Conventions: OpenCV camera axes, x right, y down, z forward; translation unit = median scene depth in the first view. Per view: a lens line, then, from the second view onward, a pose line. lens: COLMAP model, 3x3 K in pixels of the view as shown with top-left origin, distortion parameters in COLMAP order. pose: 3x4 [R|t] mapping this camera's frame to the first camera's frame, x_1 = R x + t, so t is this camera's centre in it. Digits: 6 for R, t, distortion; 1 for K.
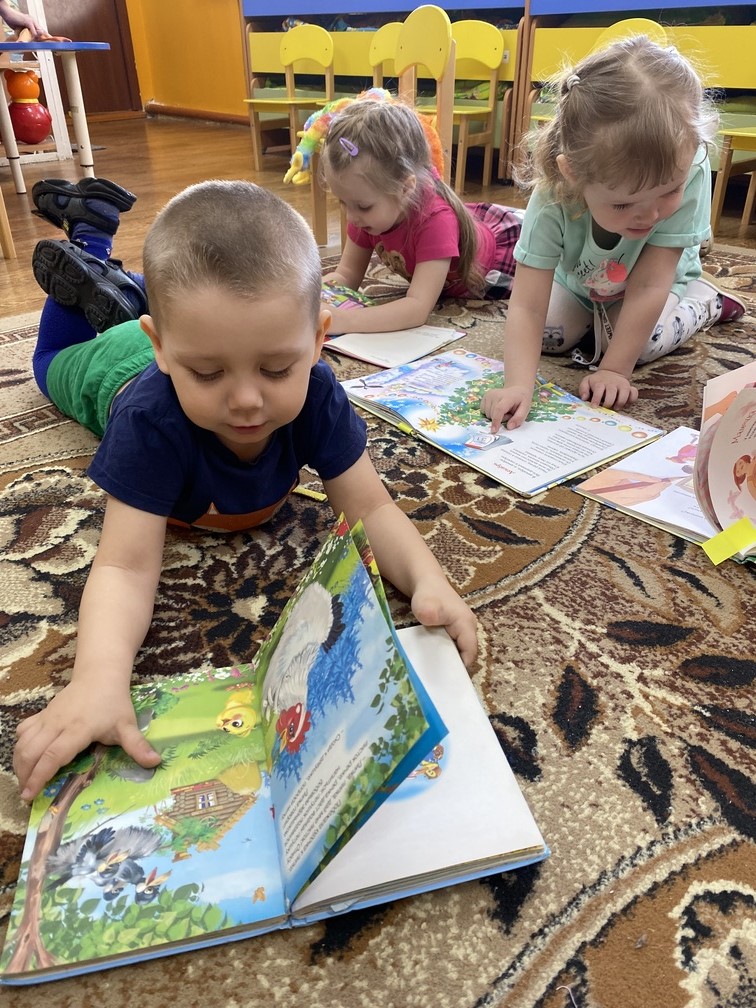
lens RADIAL K [[764.3, 0, 379.4], [0, 764.3, 504.9], [0, 0, 1]] dist [0.045959, -0.065142]
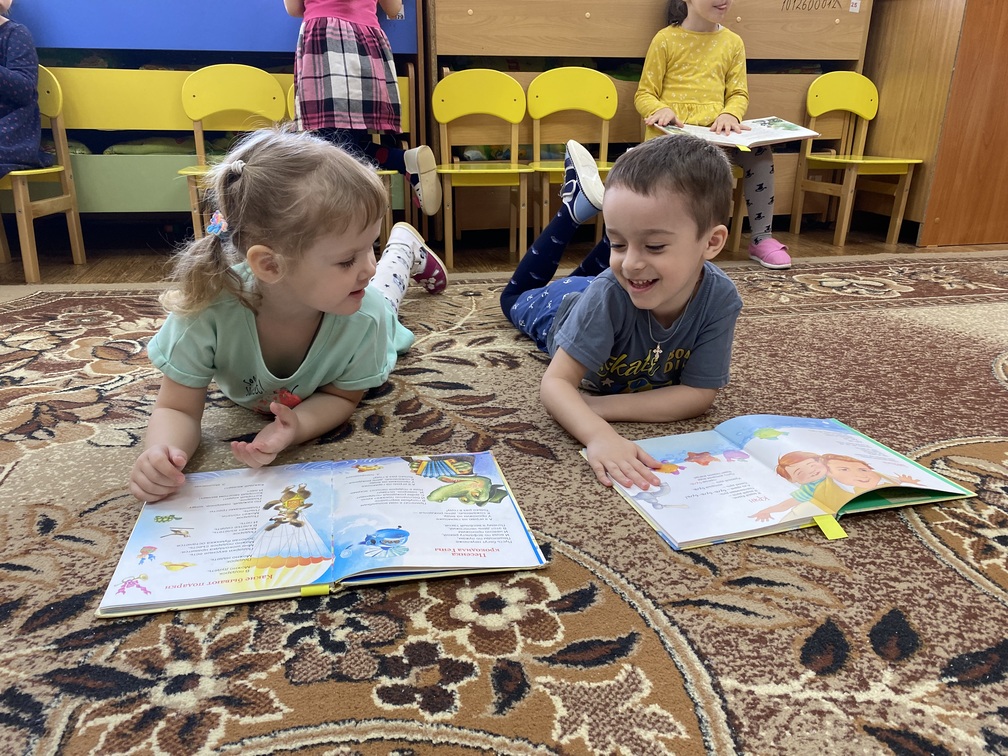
lens RADIAL K [[764.3, 0, 499.0], [0, 764.3, 376.7], [0, 0, 1]] dist [0.045959, -0.065142]
pose [[0.521046, -0.274242, 0.808271, -0.501566], [0.416129, 0.908427, 0.039970, -0.319518], [-0.745216, 0.315518, 0.587453, 0.551706]]
